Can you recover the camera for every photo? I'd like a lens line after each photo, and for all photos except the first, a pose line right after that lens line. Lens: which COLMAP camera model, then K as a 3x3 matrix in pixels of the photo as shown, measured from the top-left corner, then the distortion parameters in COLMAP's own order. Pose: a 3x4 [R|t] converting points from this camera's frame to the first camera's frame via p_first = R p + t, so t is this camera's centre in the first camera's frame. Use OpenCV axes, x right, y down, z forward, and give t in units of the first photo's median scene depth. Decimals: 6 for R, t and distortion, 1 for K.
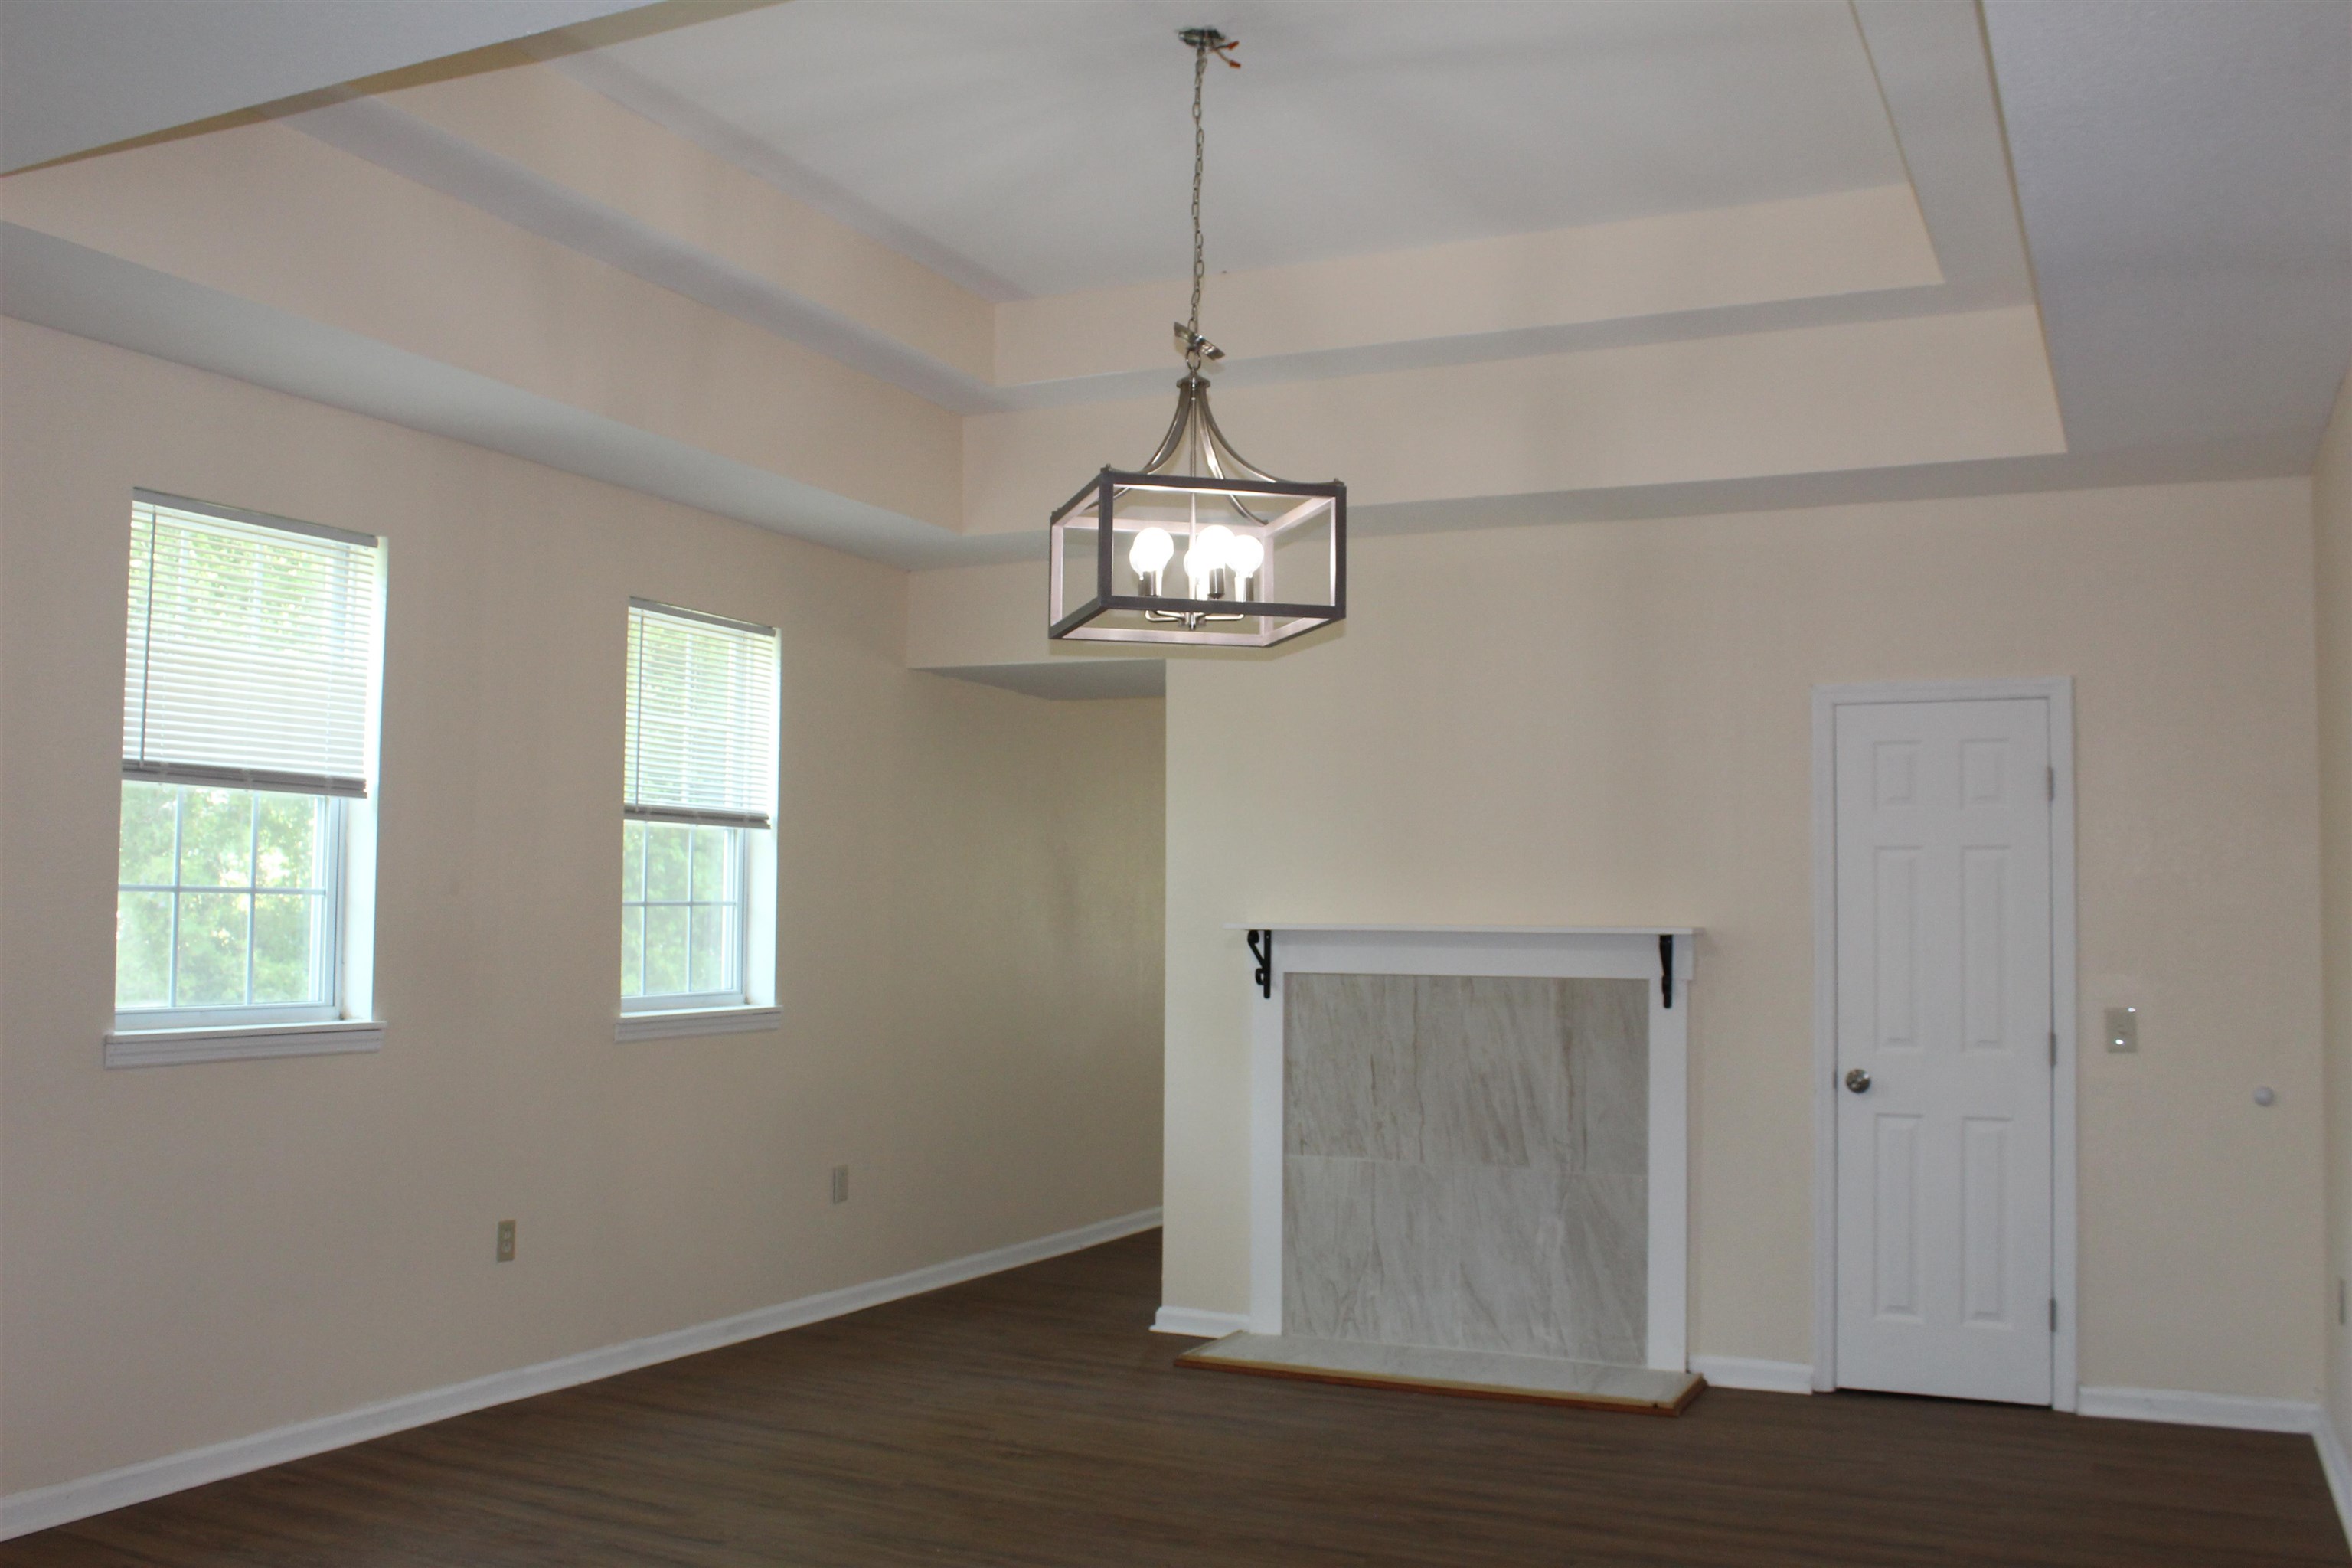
lens RADIAL K [[2070.2, 0, 1183.8], [0, 2070.2, 786.0], [0, 0, 1]] dist [-0.124352, 0.055239]
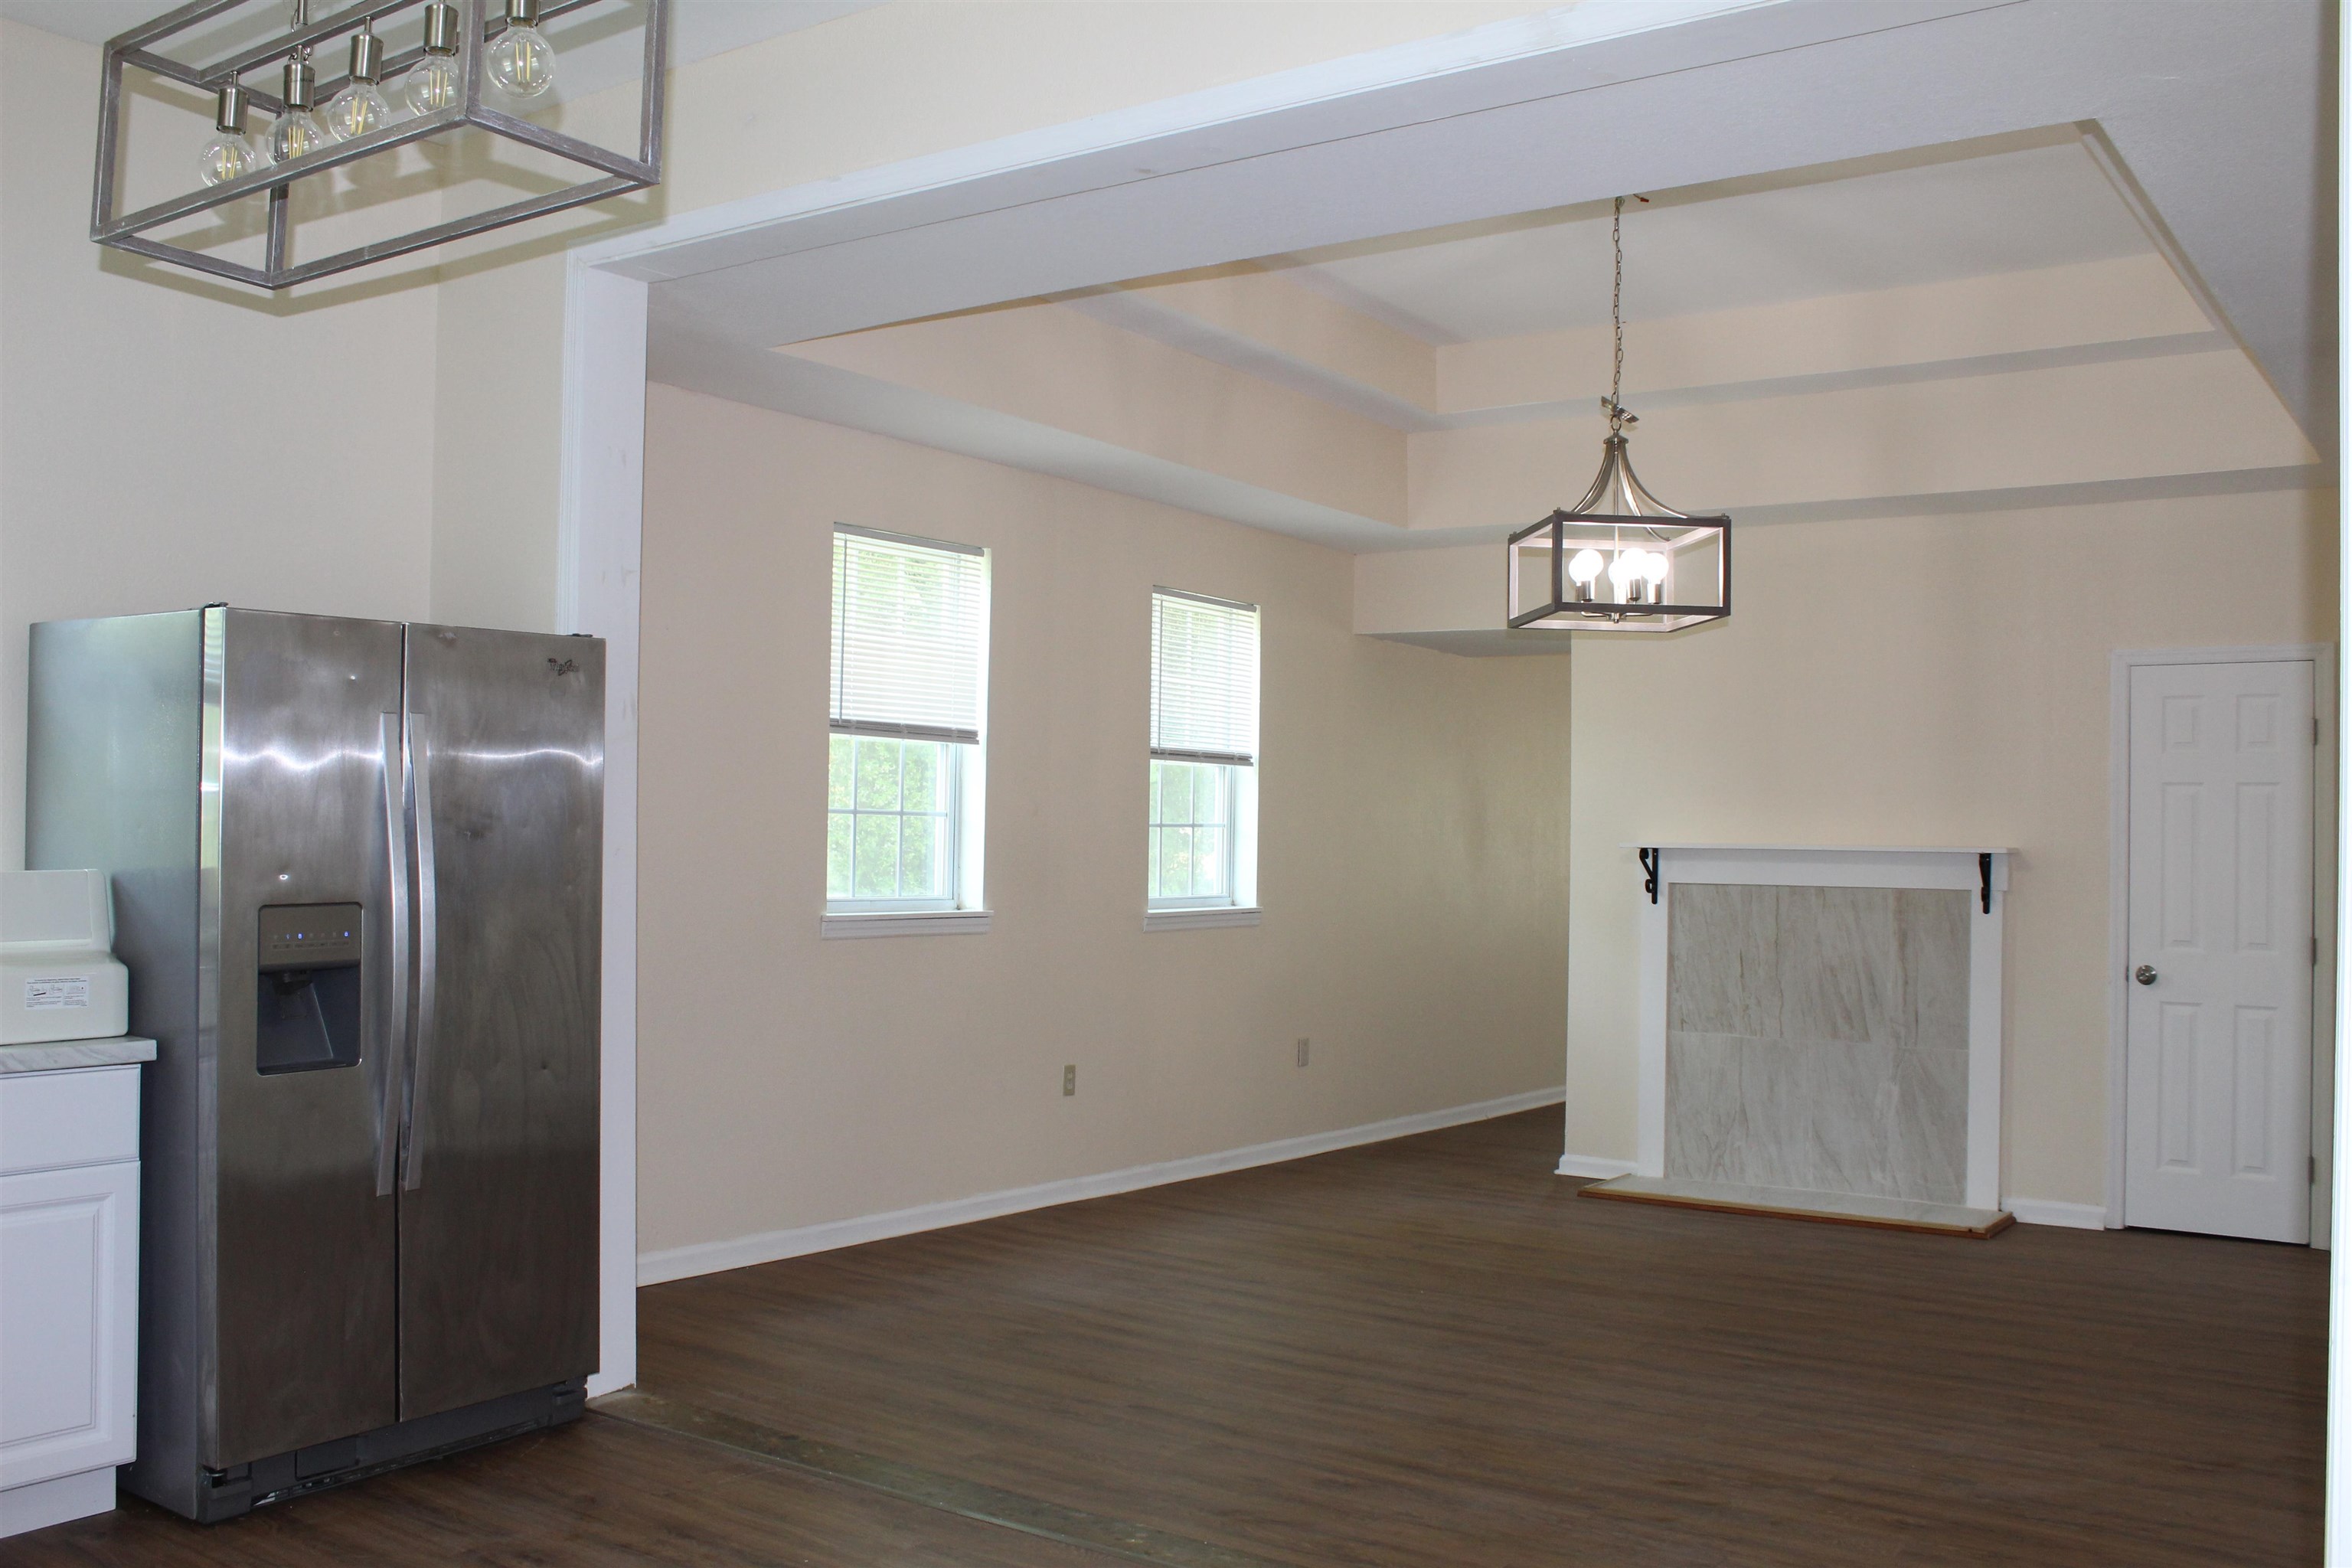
lens RADIAL K [[2070.2, 0, 1175.0], [0, 2070.2, 794.2], [0, 0, 1]] dist [-0.124352, 0.055239]
pose [[0.985413, 0.002567, -0.170160, -0.036689], [0.003581, 0.999352, 0.035818, -0.008367], [0.170142, -0.035905, 0.984765, -0.281676]]
